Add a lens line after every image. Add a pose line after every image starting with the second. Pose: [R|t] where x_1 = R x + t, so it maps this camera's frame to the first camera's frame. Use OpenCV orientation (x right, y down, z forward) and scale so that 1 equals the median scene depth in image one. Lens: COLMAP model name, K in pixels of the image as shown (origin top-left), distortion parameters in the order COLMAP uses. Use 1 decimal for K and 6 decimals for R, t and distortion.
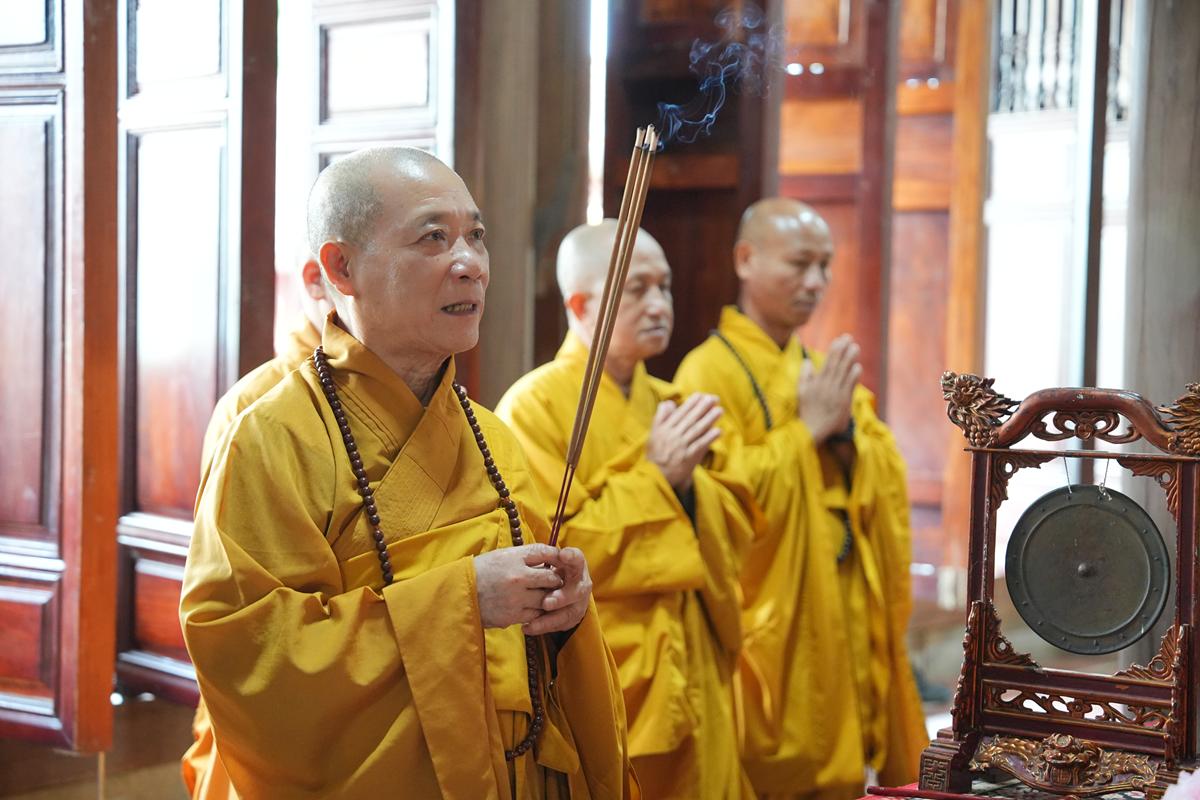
lens RADIAL K [[2144.6, 0, 600.0], [0, 2144.6, 400.0], [0, 0, 1]] dist [0.178057, -0.081534]
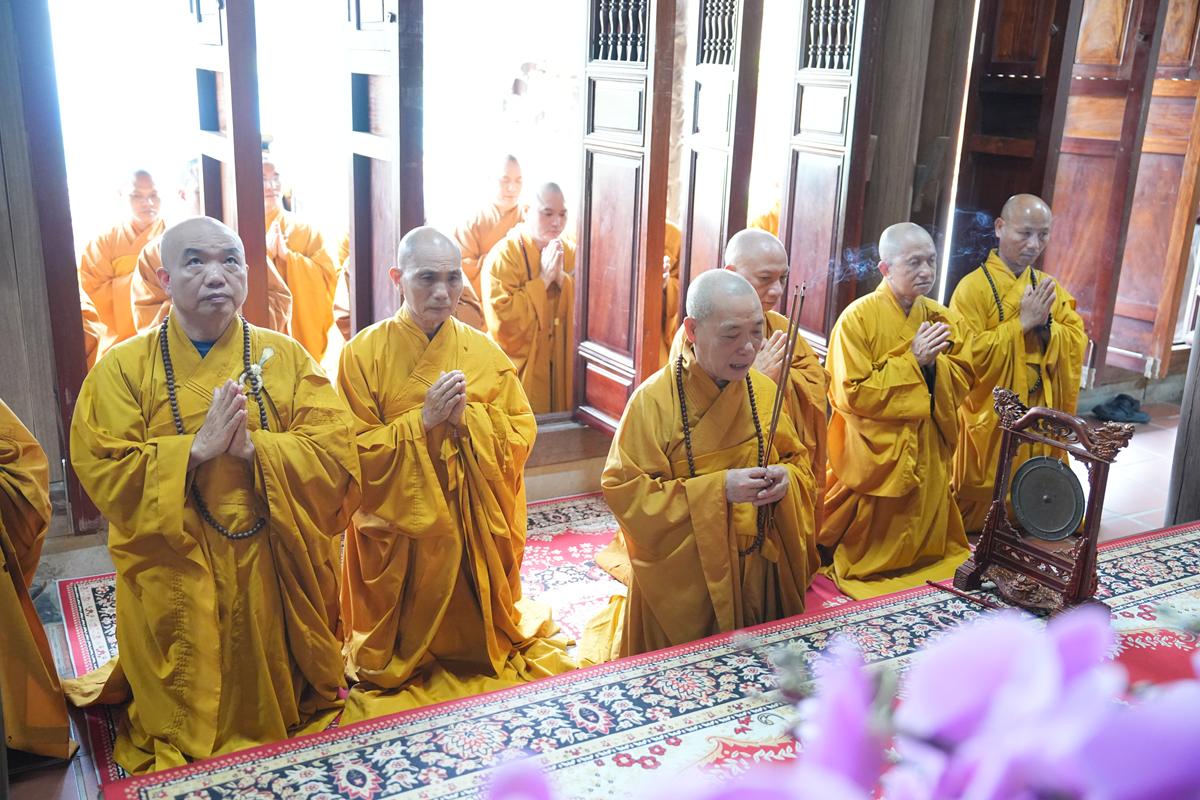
lens RADIAL K [[1096.8, 0, 600.0], [0, 1096.8, 400.0], [0, 0, 1]] dist [-0.033850, 0.005203]
pose [[0.917996, 0.120662, -0.377787, 0.149388], [-0.028793, 0.970356, 0.239957, -0.166136], [0.395542, -0.209402, 0.894258, -0.027640]]
